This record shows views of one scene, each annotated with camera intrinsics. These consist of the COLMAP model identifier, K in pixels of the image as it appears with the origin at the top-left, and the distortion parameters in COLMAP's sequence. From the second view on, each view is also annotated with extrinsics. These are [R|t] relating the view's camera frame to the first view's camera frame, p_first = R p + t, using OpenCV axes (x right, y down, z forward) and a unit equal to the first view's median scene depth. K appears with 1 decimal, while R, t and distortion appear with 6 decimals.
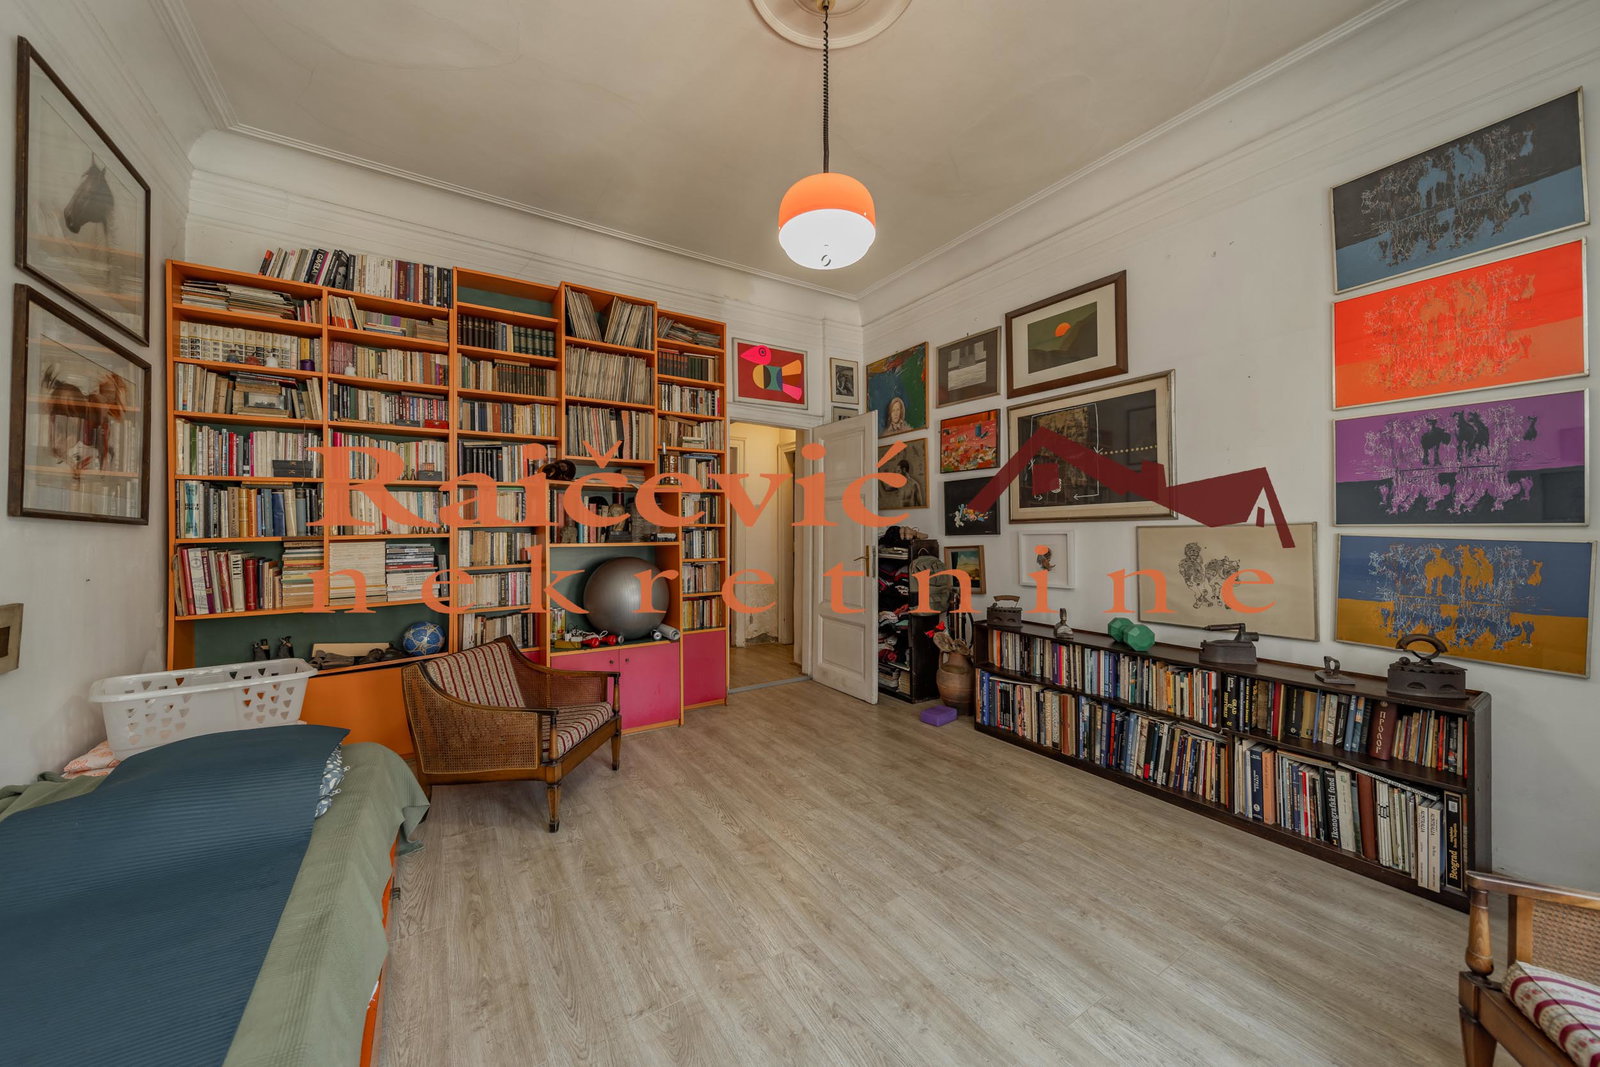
lens RADIAL K [[551.2, 0, 794.0], [0, 551.2, 530.2], [0, 0, 1]] dist [0.002163, 0.000040]
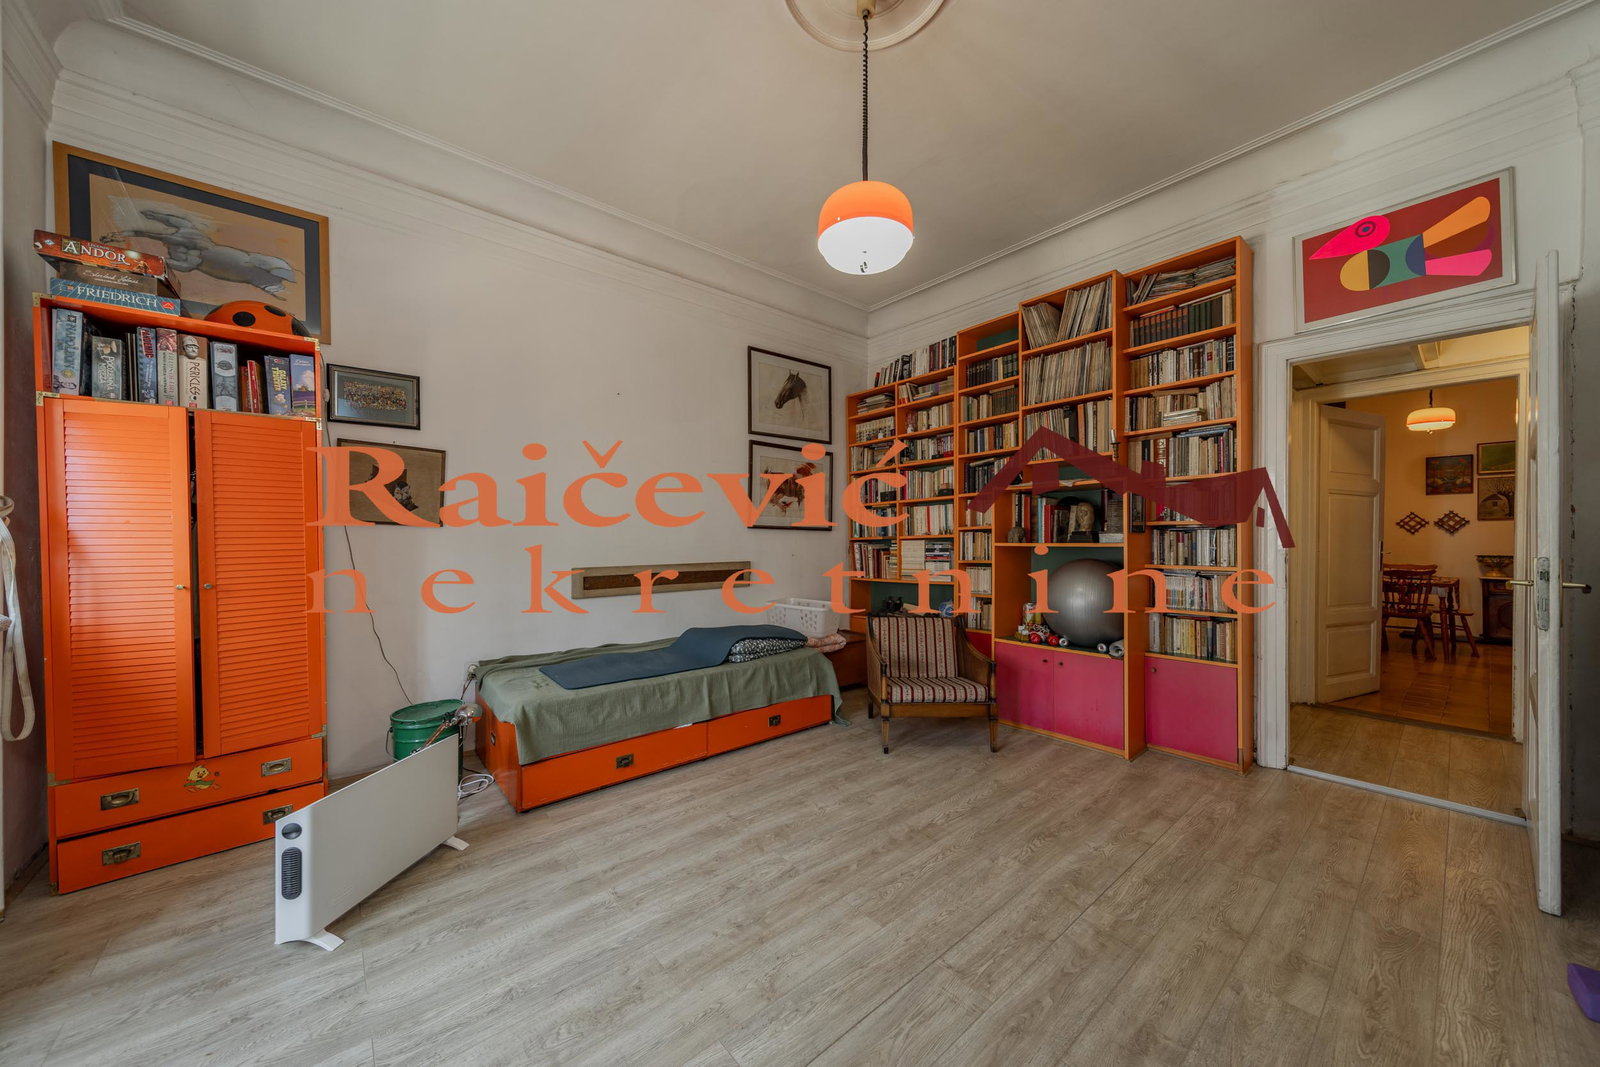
lens RADIAL K [[551.2, 0, 805.9], [0, 551.2, 541.0], [0, 0, 1]] dist [0.002163, 0.000040]
pose [[0.155368, 0.006268, -0.987837, 0.644360], [0.005011, 0.999962, 0.007133, 0.010675], [0.987844, -0.006058, 0.155331, 0.443548]]
